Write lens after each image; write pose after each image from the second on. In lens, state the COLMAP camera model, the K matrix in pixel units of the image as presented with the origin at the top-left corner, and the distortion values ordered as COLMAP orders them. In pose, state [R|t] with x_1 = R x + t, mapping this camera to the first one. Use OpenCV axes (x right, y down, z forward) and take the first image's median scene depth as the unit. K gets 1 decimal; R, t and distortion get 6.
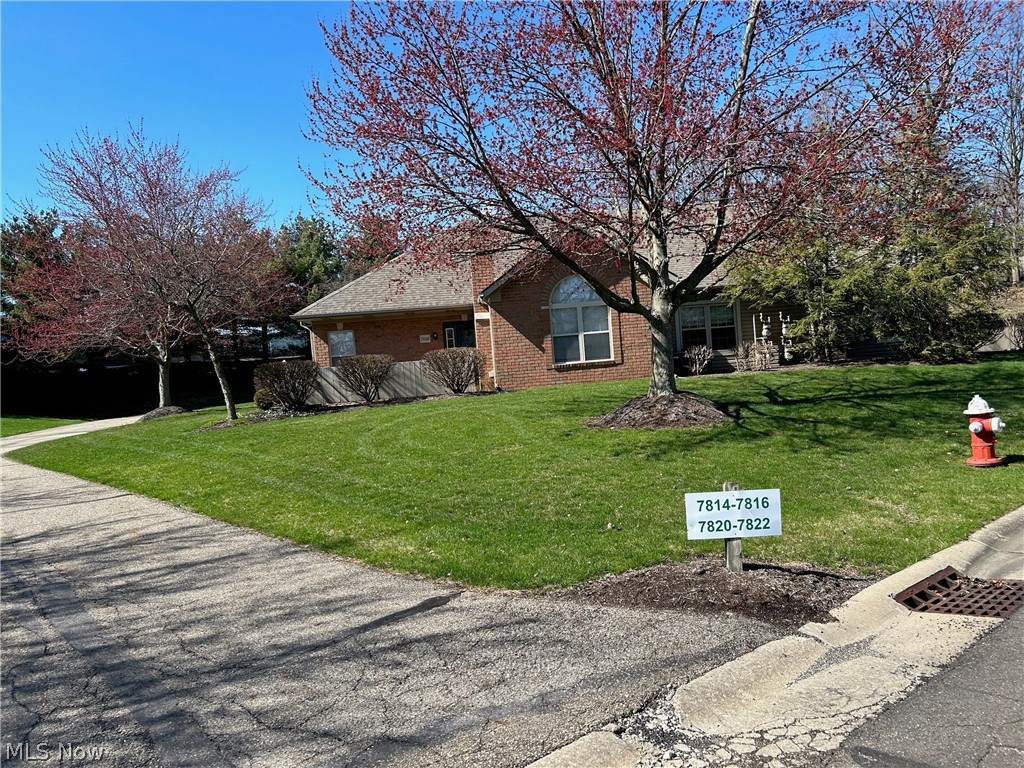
lens RADIAL K [[756.8, 0, 512.0], [0, 756.8, 384.0], [0, 0, 1]] dist [0.094244, -0.110437]
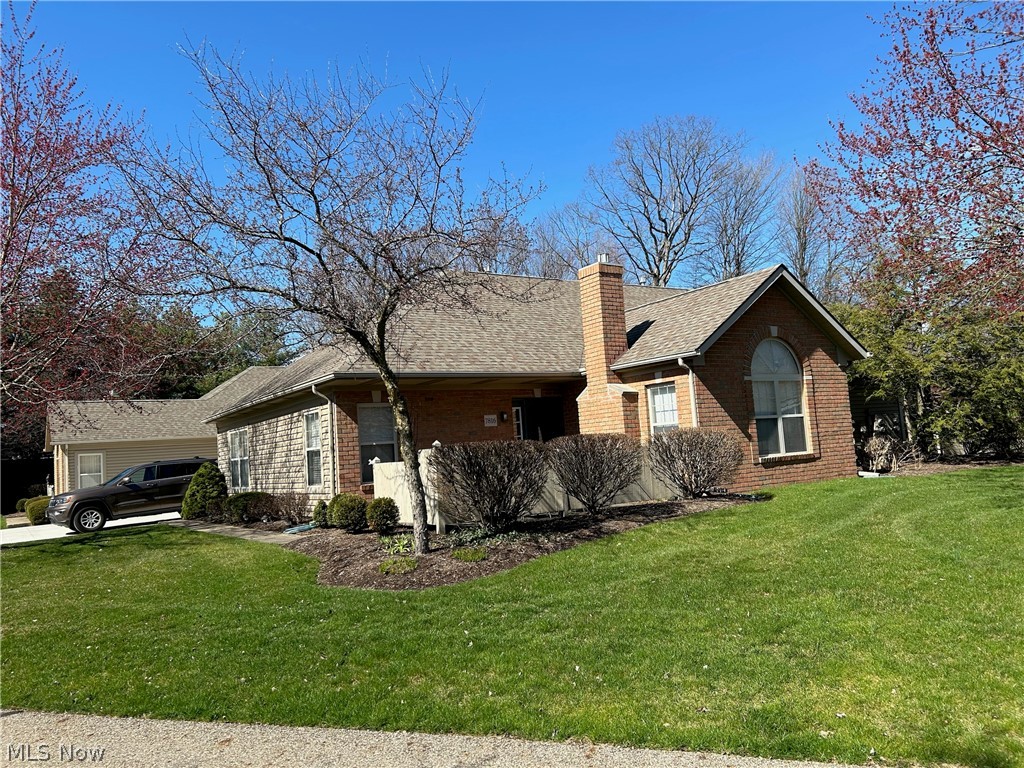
lens RADIAL K [[755.2, 0, 512.0], [0, 755.2, 384.0], [0, 0, 1]] dist [0.033685, -0.000232]
pose [[0.876537, 0.061799, 0.477351, -0.507048], [0.011660, 0.988707, -0.149410, 0.010409], [-0.481194, 0.136529, 0.865917, 0.485078]]
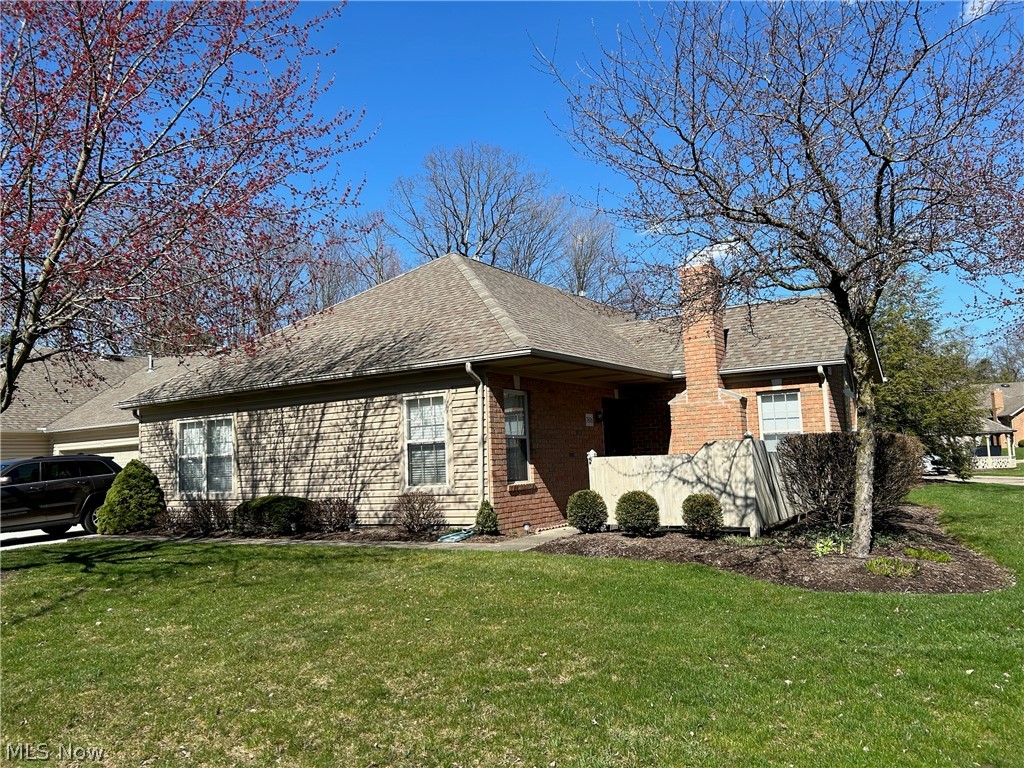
lens RADIAL K [[756.8, 0, 512.0], [0, 756.8, 384.0], [0, 0, 1]] dist [0.094244, -0.110437]
pose [[0.626724, 0.134216, 0.767596, -0.756155], [0.006669, 0.984095, -0.177516, 0.024256], [-0.779213, 0.116373, 0.615861, 0.799182]]
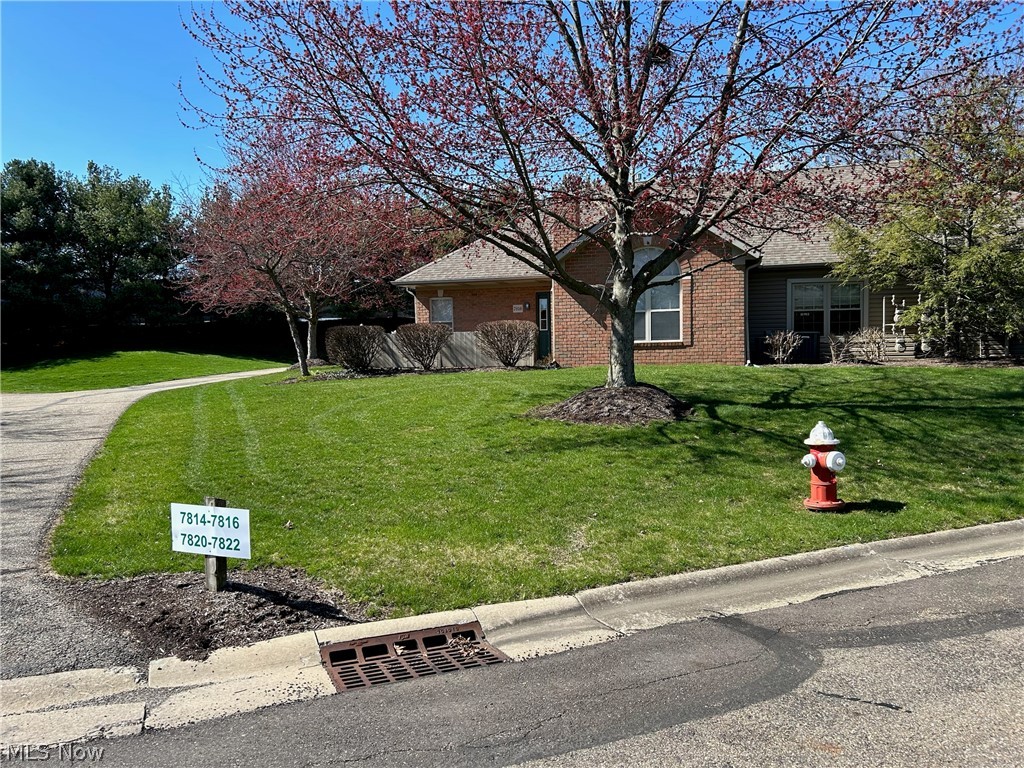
lens RADIAL K [[756.8, 0, 512.0], [0, 756.8, 384.0], [0, 0, 1]] dist [0.094244, -0.110437]
pose [[0.940974, 0.076227, -0.329785, 0.252659], [-0.059534, 0.996395, 0.060441, -0.024133], [0.333203, -0.037240, 0.942119, 0.063517]]
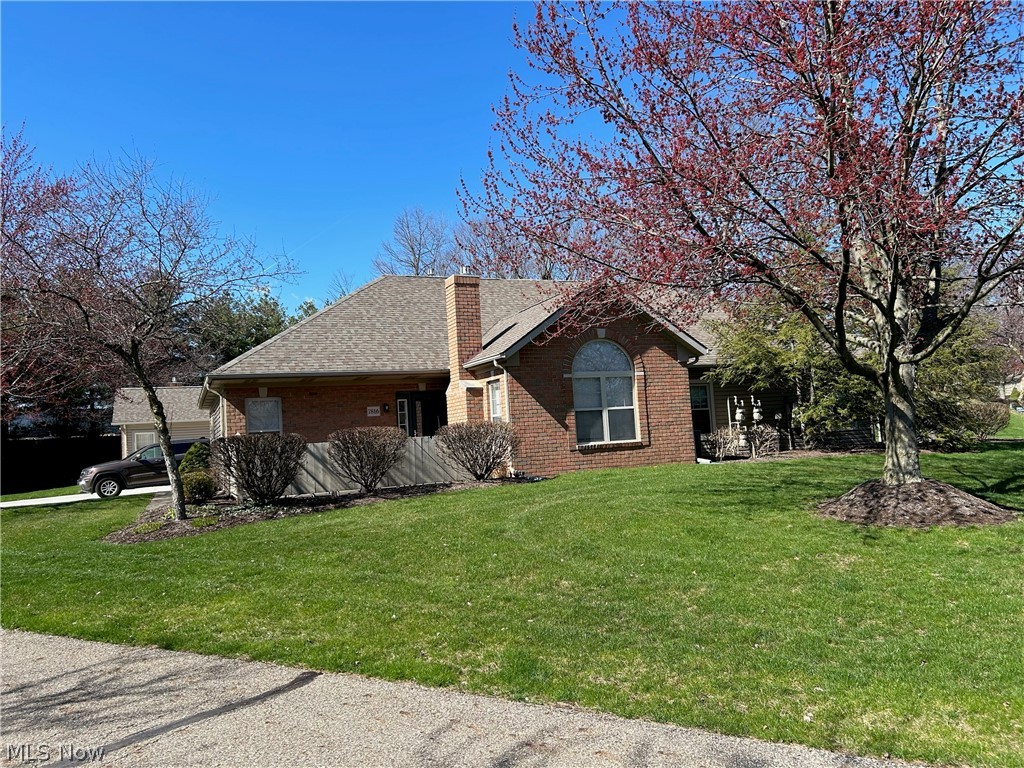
lens RADIAL K [[756.8, 0, 512.0], [0, 756.8, 384.0], [0, 0, 1]] dist [0.094244, -0.110437]
pose [[0.947334, 0.043397, 0.317294, -0.280308], [-0.005812, 0.992943, -0.118454, 0.006548], [-0.320195, 0.110371, 0.940900, 0.242672]]
